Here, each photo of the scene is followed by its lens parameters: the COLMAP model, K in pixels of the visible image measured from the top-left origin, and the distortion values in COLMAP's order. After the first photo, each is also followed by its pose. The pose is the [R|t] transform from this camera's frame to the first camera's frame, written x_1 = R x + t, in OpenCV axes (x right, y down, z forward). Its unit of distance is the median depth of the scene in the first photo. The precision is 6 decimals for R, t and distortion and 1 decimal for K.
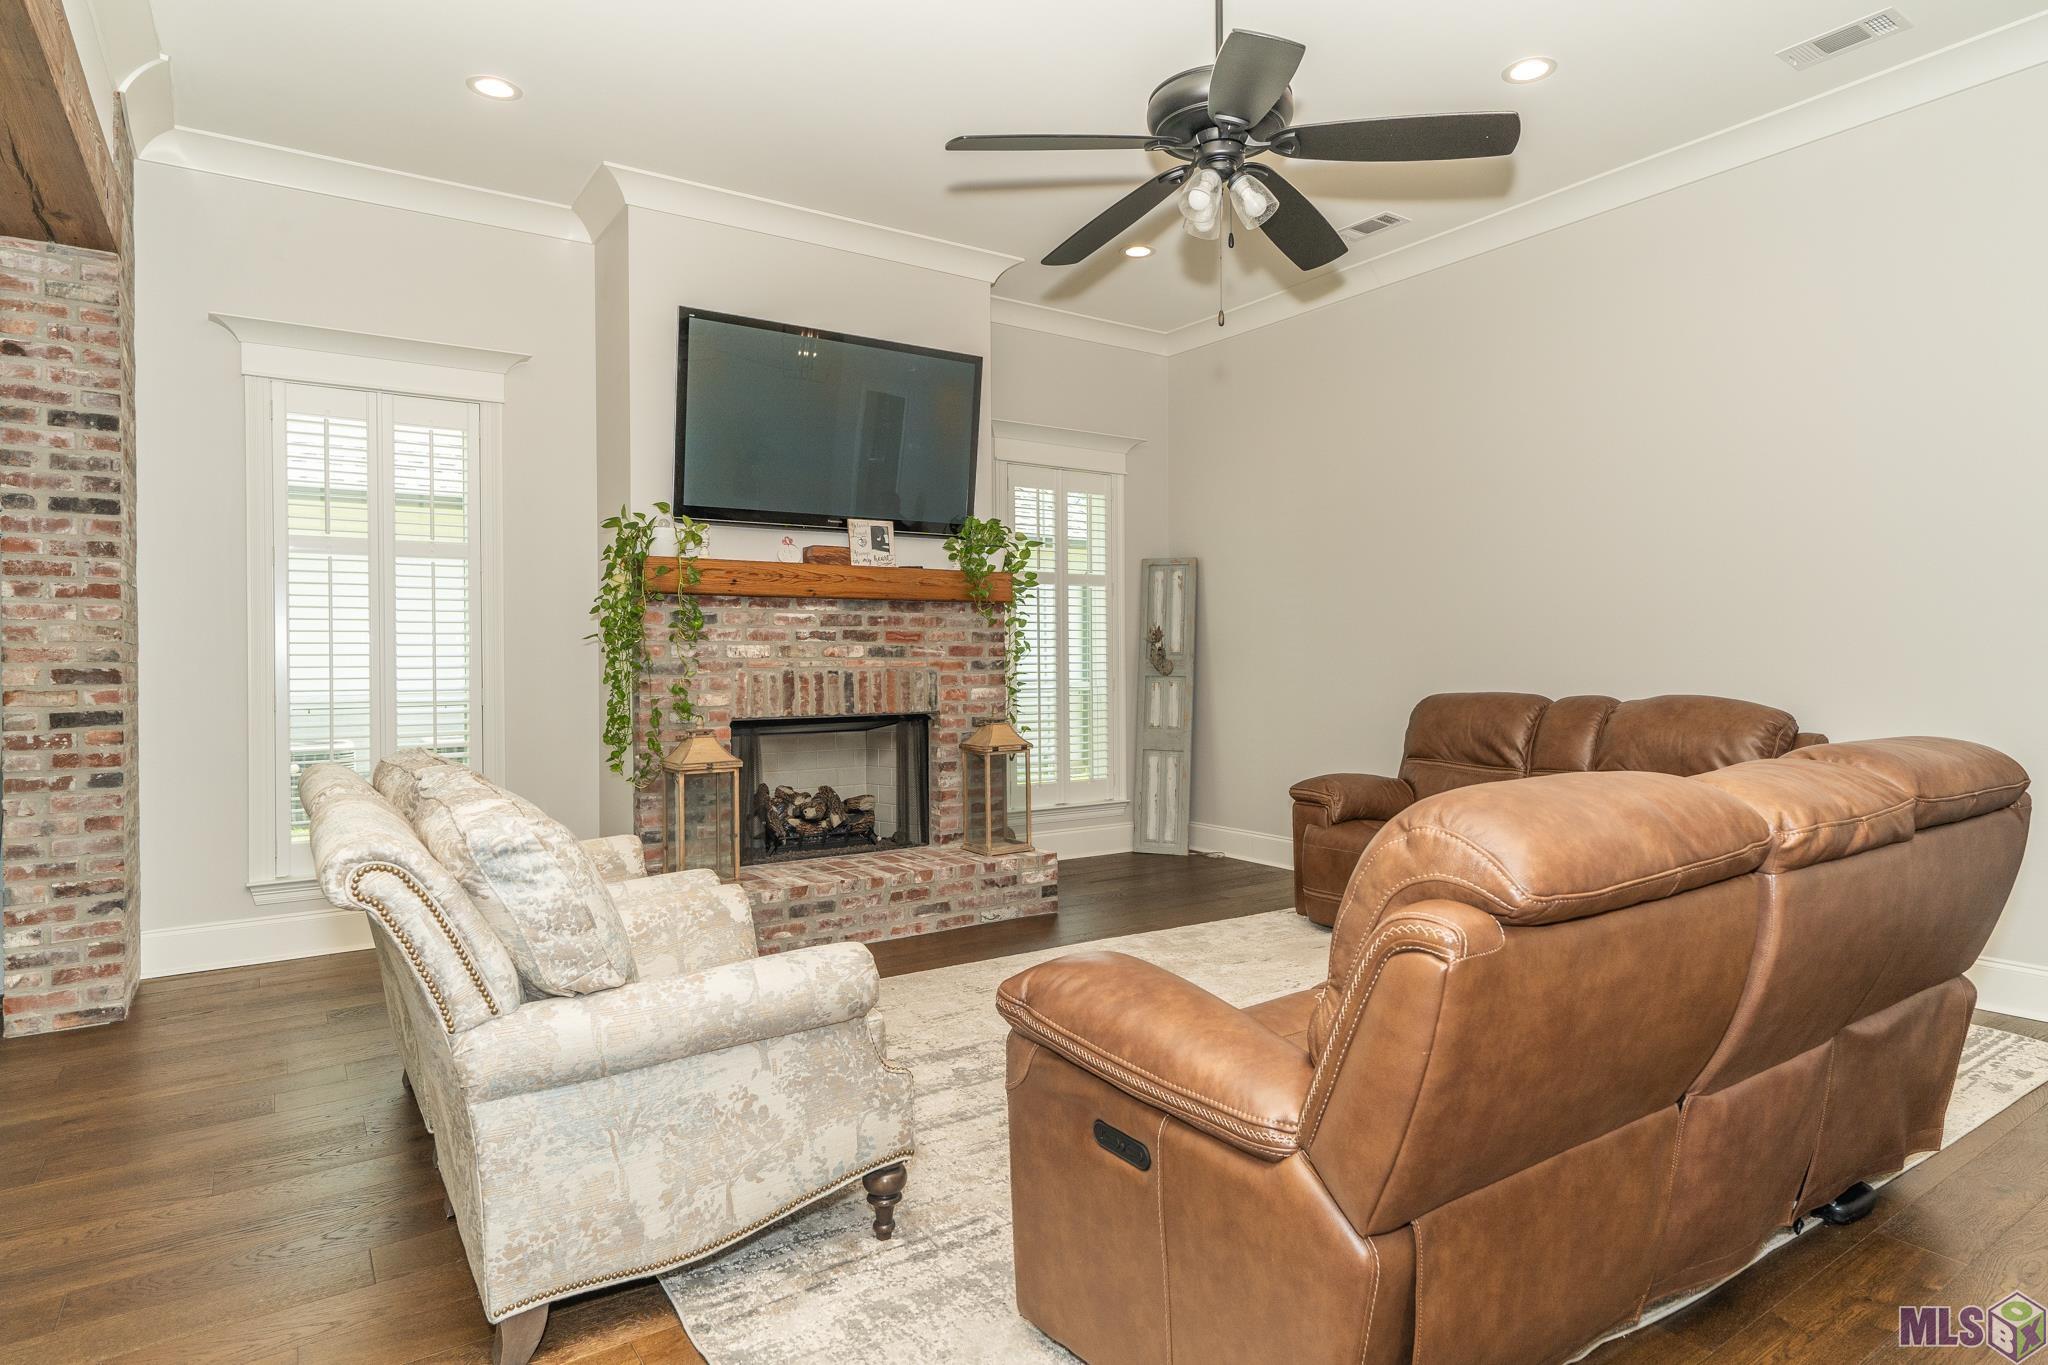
lens RADIAL K [[1101.1, 0, 1033.6], [0, 1101.1, 671.7], [0, 0, 1]] dist [0.001317, -0.000891]
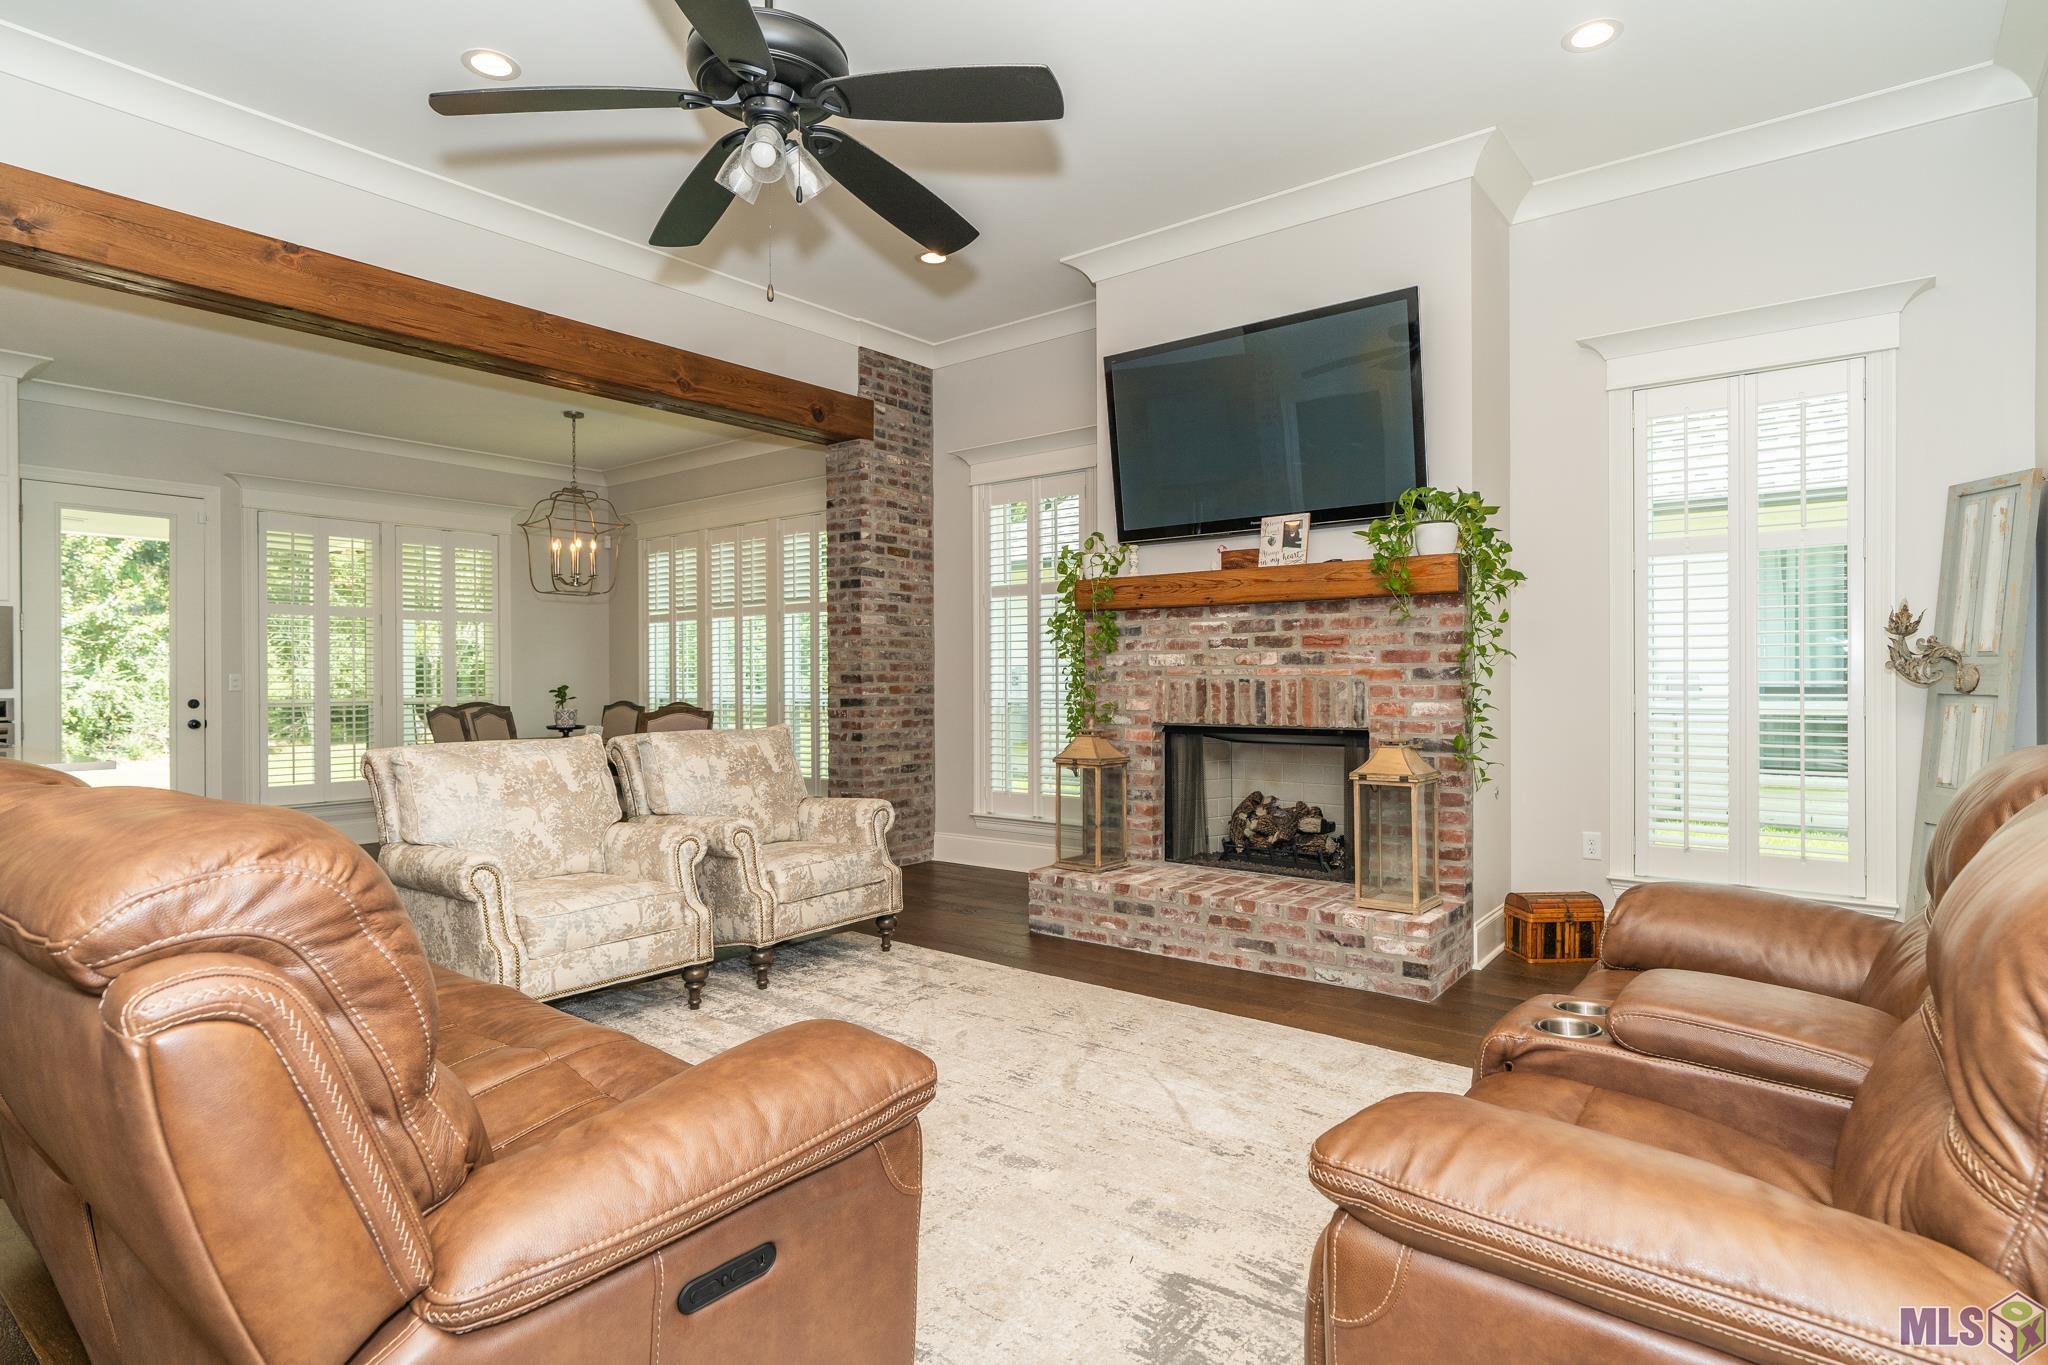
lens RADIAL K [[1053.8, 0, 1029.4], [0, 1053.8, 683.3], [0, 0, 1]] dist [-0.024217, 0.010231]
pose [[0.321553, 0.015390, -0.946767, 0.808488], [-0.001377, 0.999874, 0.015785, -0.014631], [0.946891, -0.003772, 0.321533, 0.675019]]
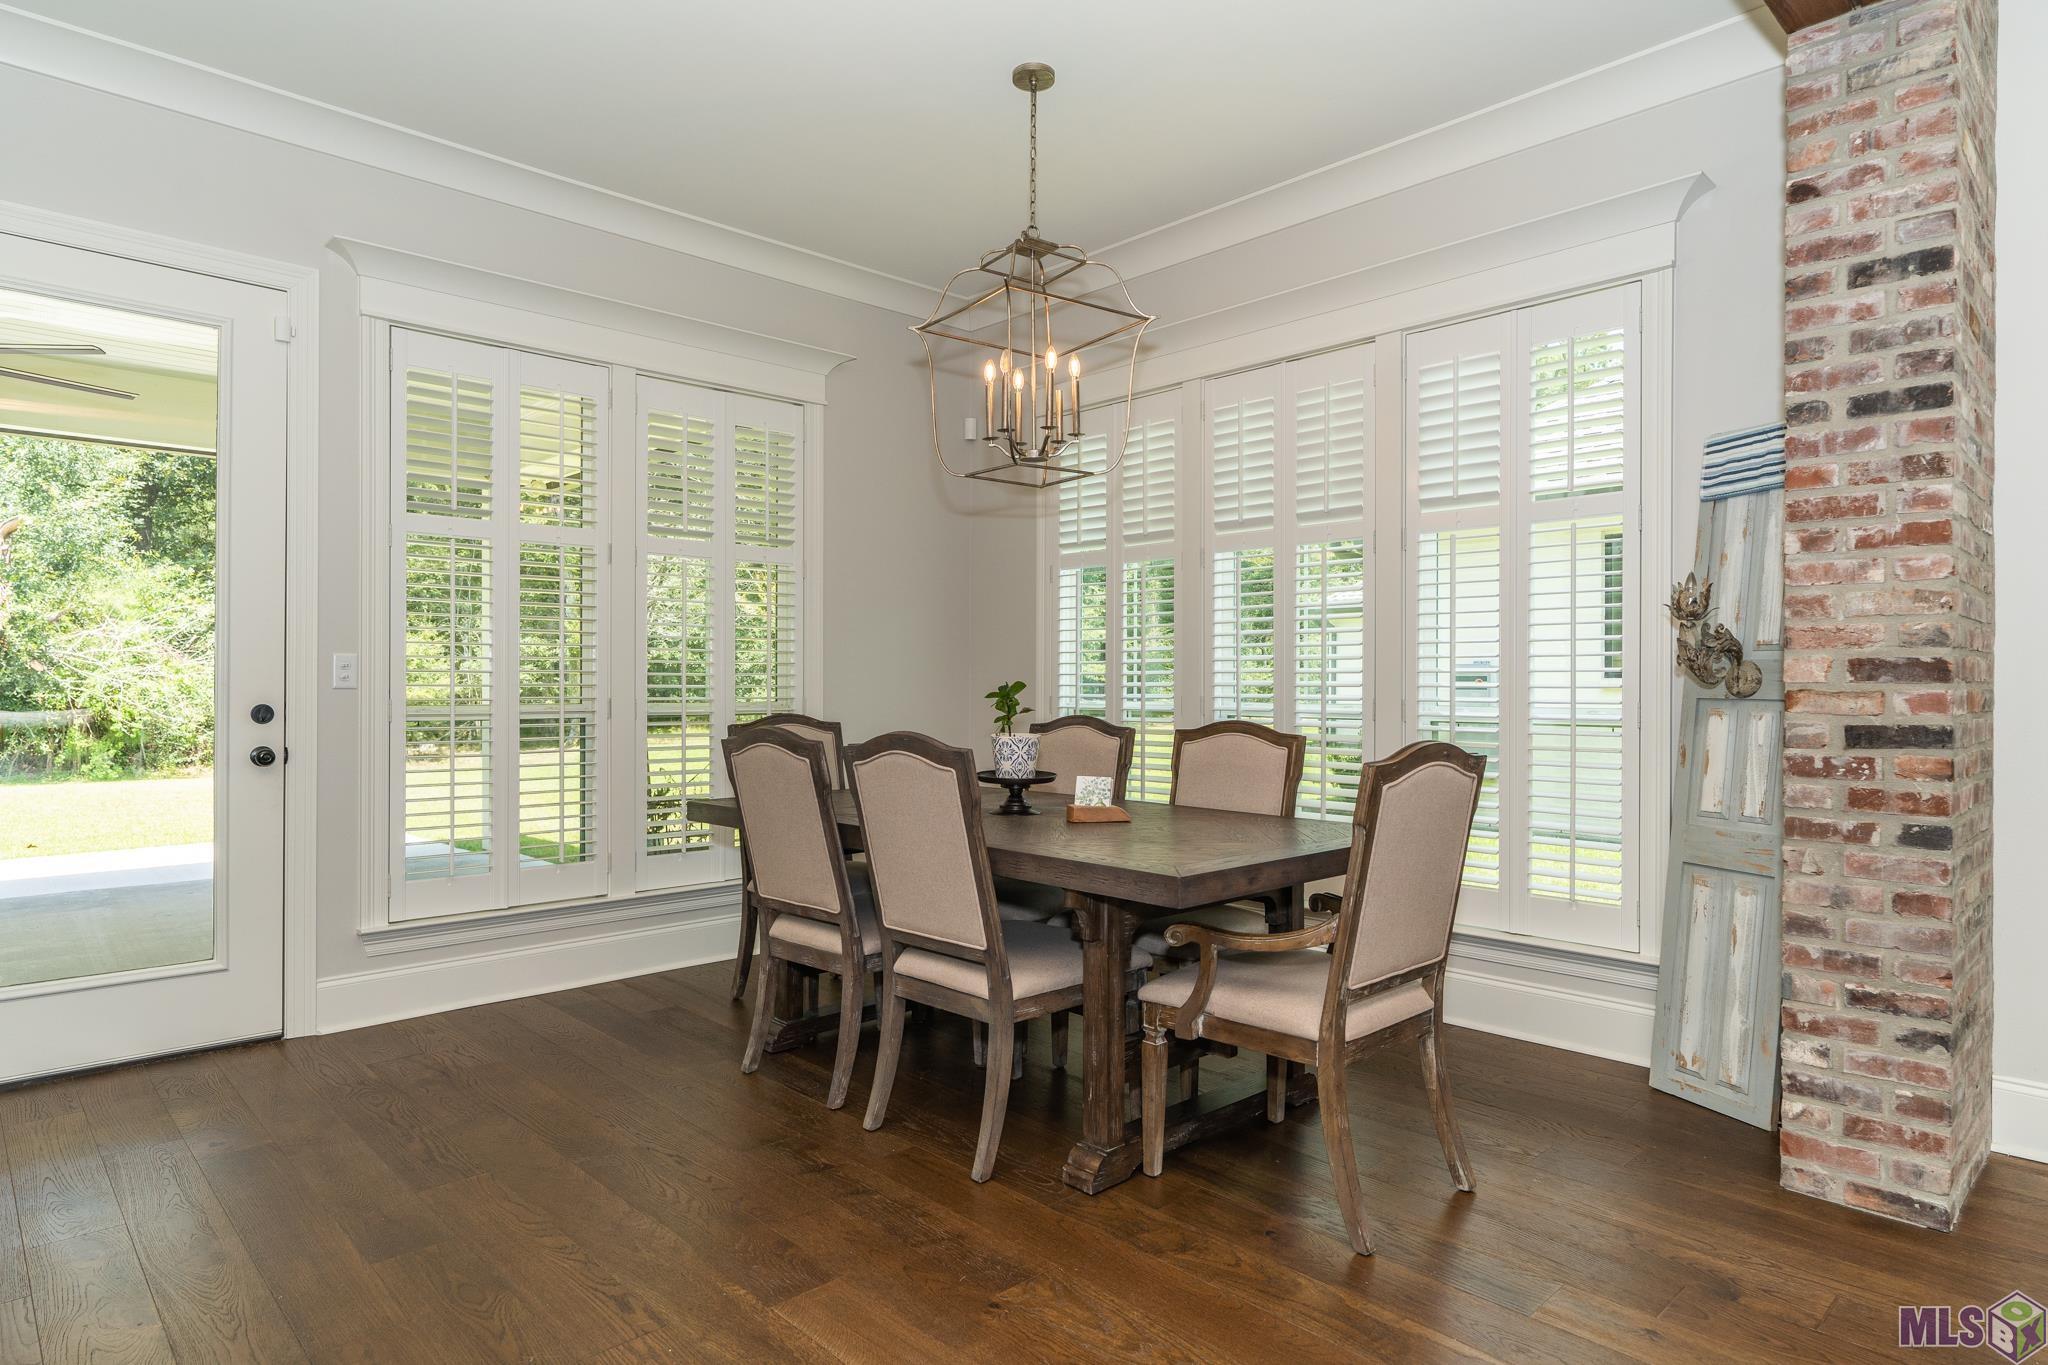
lens RADIAL K [[1173.2, 0, 1022.8], [0, 1173.2, 673.8], [0, 0, 1]] dist [0.000134, 0.001348]
pose [[0.159890, 0.007941, -0.987103, -0.254032], [-0.007761, 0.999947, 0.006787, 0.005516], [0.987104, 0.006575, 0.159943, 0.367528]]
